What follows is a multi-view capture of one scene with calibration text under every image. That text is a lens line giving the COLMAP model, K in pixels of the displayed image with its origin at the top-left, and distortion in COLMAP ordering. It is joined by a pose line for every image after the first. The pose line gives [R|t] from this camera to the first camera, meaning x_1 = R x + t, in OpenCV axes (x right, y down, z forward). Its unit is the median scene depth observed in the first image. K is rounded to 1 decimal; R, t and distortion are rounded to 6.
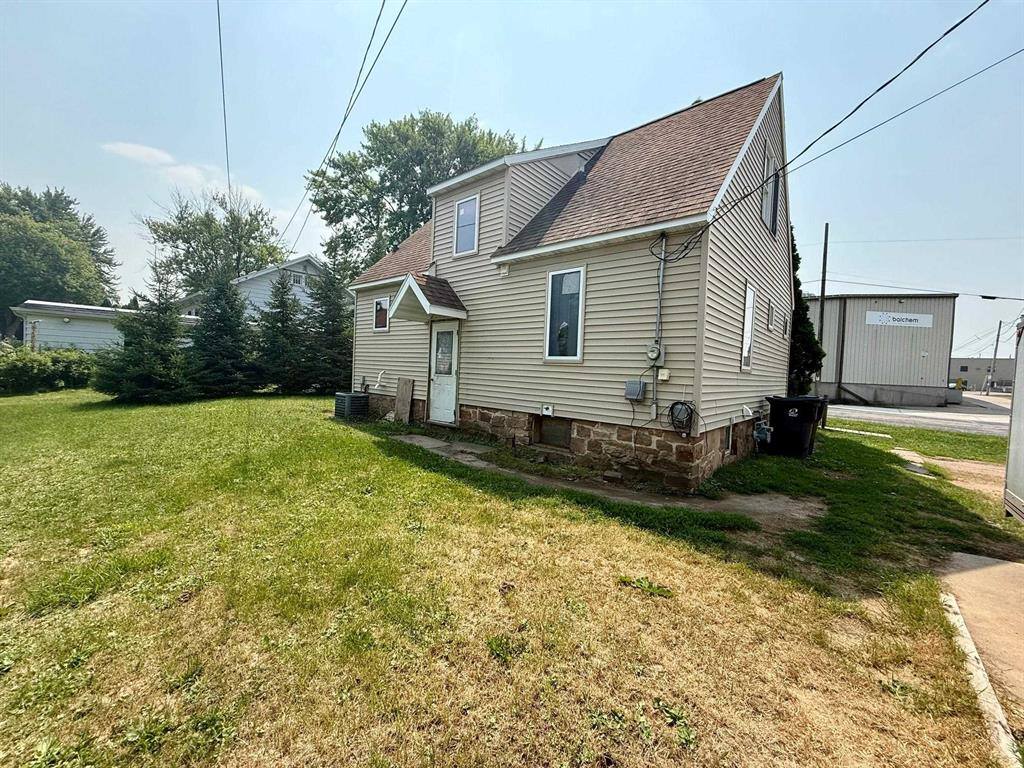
lens RADIAL K [[407.1, 0, 508.3], [0, 407.1, 378.7], [0, 0, 1]] dist [0.000991, 0.000263]
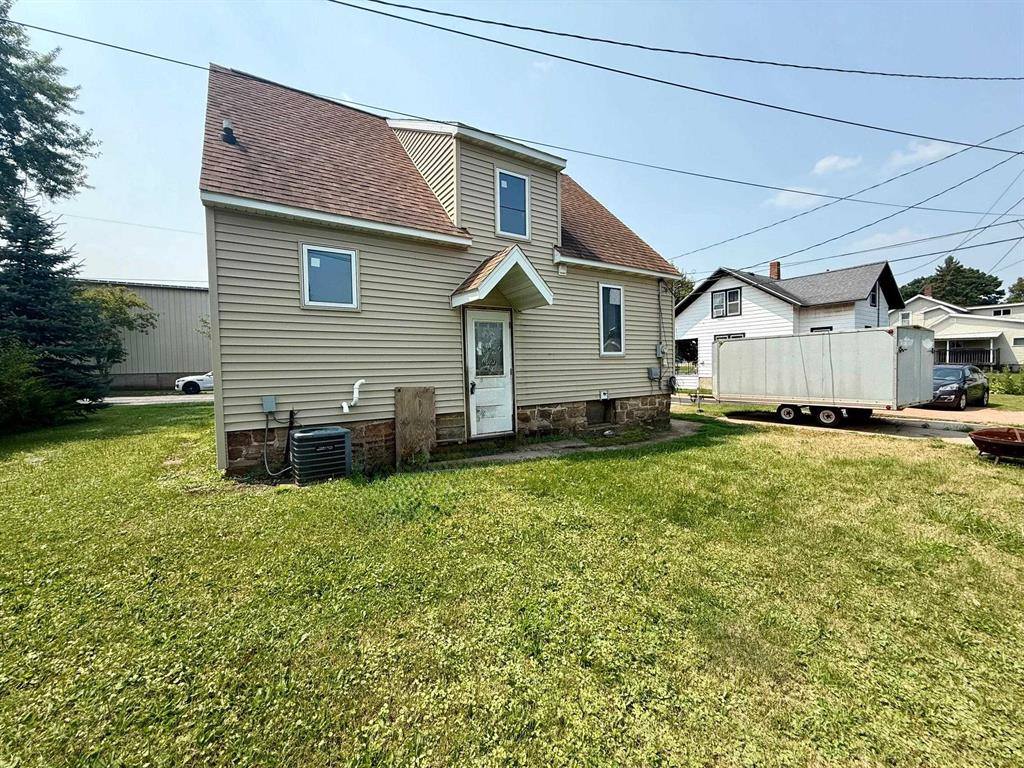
lens RADIAL K [[407.1, 0, 506.2], [0, 407.1, 383.9], [0, 0, 1]] dist [0.000991, 0.000263]
pose [[0.273063, -0.083778, 0.958341, -1.114266], [0.055223, 0.995923, 0.071328, -0.059220], [-0.960410, 0.033445, 0.276577, 0.888934]]
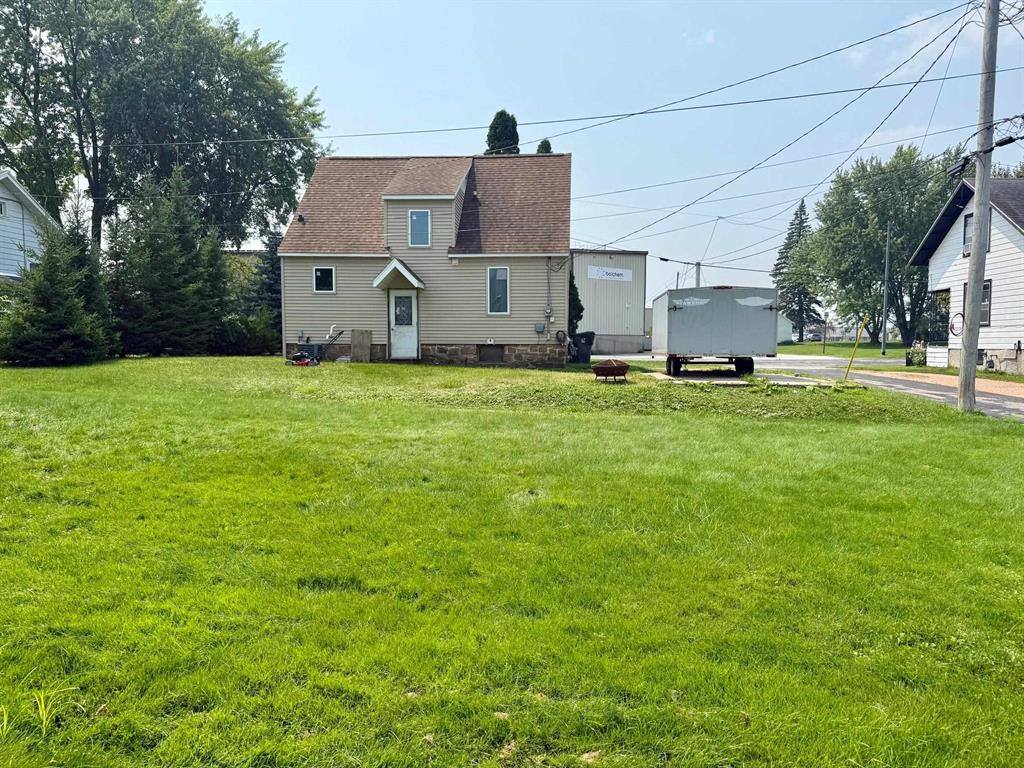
lens RADIAL K [[712.7, 0, 515.2], [0, 712.7, 383.8], [0, 0, 1]] dist [0.033012, 0.000730]
pose [[0.800594, -0.072006, 0.594865, -1.667273], [0.043406, 0.997114, 0.062280, 0.069301], [-0.597633, -0.024041, 0.801409, -1.591679]]
